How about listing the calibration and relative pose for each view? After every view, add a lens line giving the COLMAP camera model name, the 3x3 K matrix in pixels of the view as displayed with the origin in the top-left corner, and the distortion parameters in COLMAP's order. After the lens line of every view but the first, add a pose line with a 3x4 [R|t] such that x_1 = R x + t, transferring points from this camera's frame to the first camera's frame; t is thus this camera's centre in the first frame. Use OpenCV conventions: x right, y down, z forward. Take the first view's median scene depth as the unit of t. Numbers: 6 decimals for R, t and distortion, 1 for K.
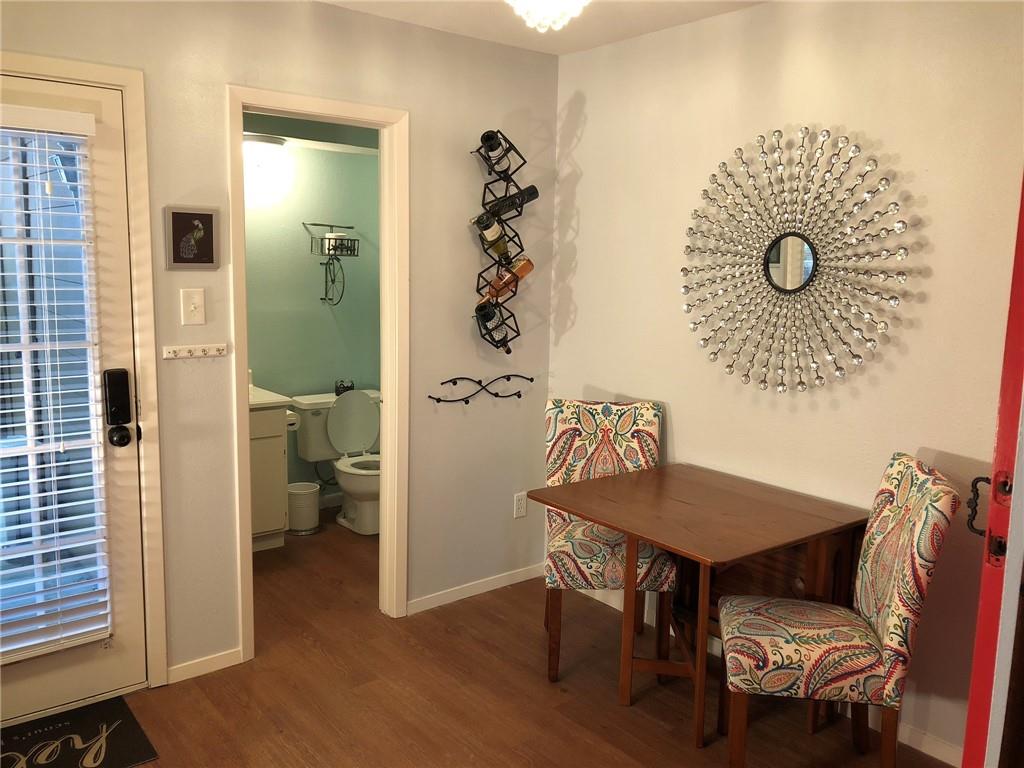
lens RADIAL K [[836.2, 0, 517.1], [0, 836.2, 376.3], [0, 0, 1]] dist [0.057195, -0.040953]
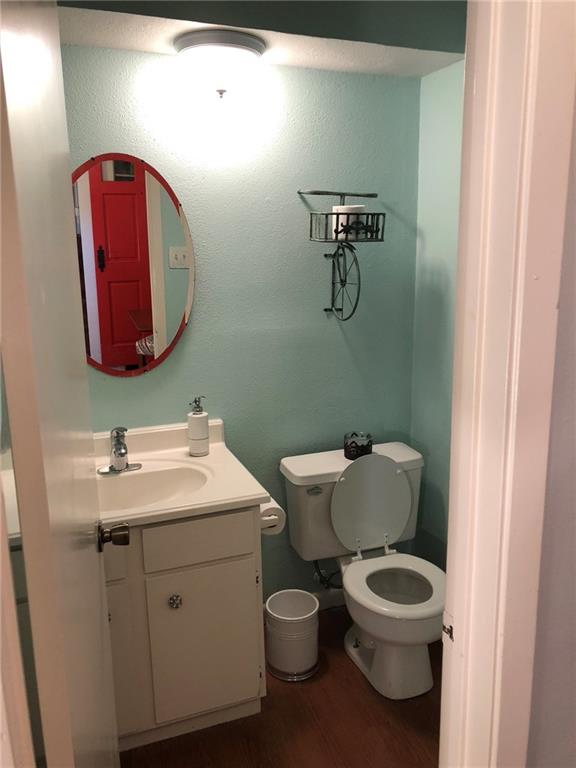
lens RADIAL K [[627.2, 0, 289.3], [0, 627.2, 386.9], [0, 0, 1]] dist [0.057195, -0.040953]
pose [[0.949027, 0.031743, -0.313592, -0.107580], [-0.004449, 0.996166, 0.087372, -0.077112], [0.315163, -0.081523, 0.945530, 0.537303]]
